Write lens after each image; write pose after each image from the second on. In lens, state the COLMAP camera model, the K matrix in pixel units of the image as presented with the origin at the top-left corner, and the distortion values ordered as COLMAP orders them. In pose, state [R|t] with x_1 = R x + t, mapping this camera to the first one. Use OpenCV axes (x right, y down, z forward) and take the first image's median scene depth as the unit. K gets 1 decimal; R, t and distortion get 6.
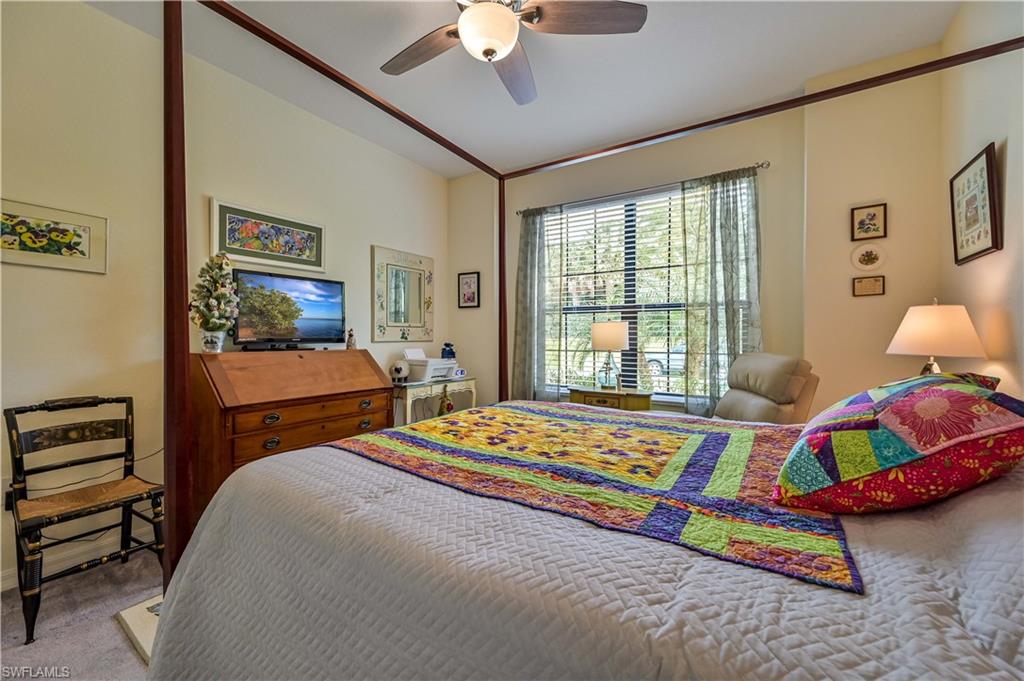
lens RADIAL K [[405.6, 0, 512.0], [0, 405.6, 340.5], [0, 0, 1]] dist [0.000362, 0.000447]
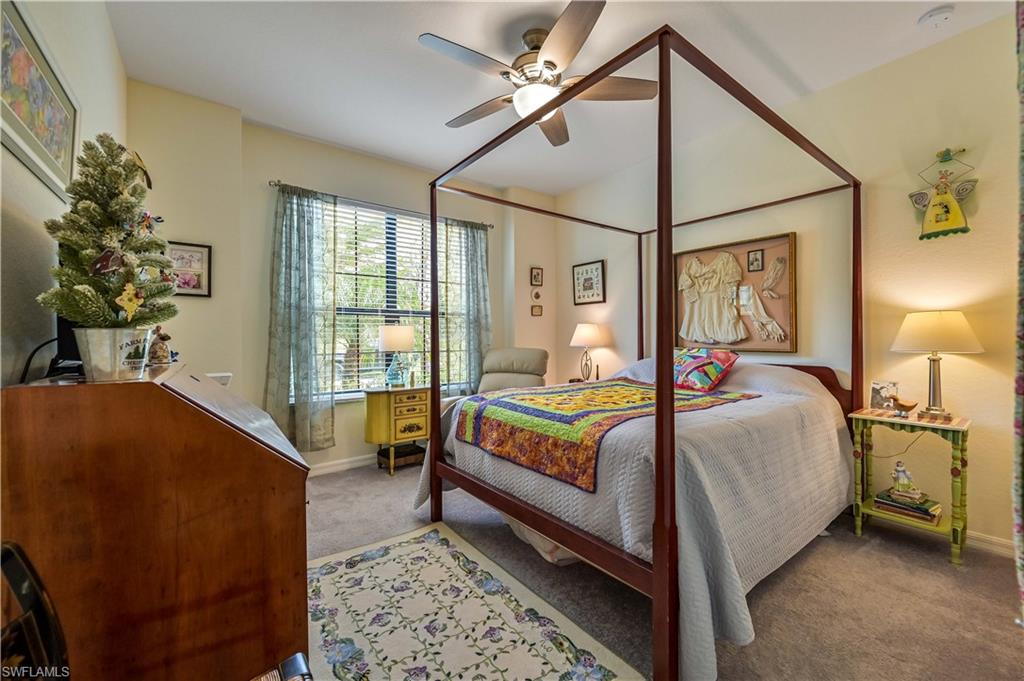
lens RADIAL K [[405.6, 0, 512.0], [0, 405.6, 340.5], [0, 0, 1]] dist [0.000362, 0.000447]
pose [[0.342109, -0.007988, 0.939626, -0.706748], [0.016967, 0.999853, 0.002323, -0.001912], [-0.939507, 0.015148, 0.342194, 0.359783]]
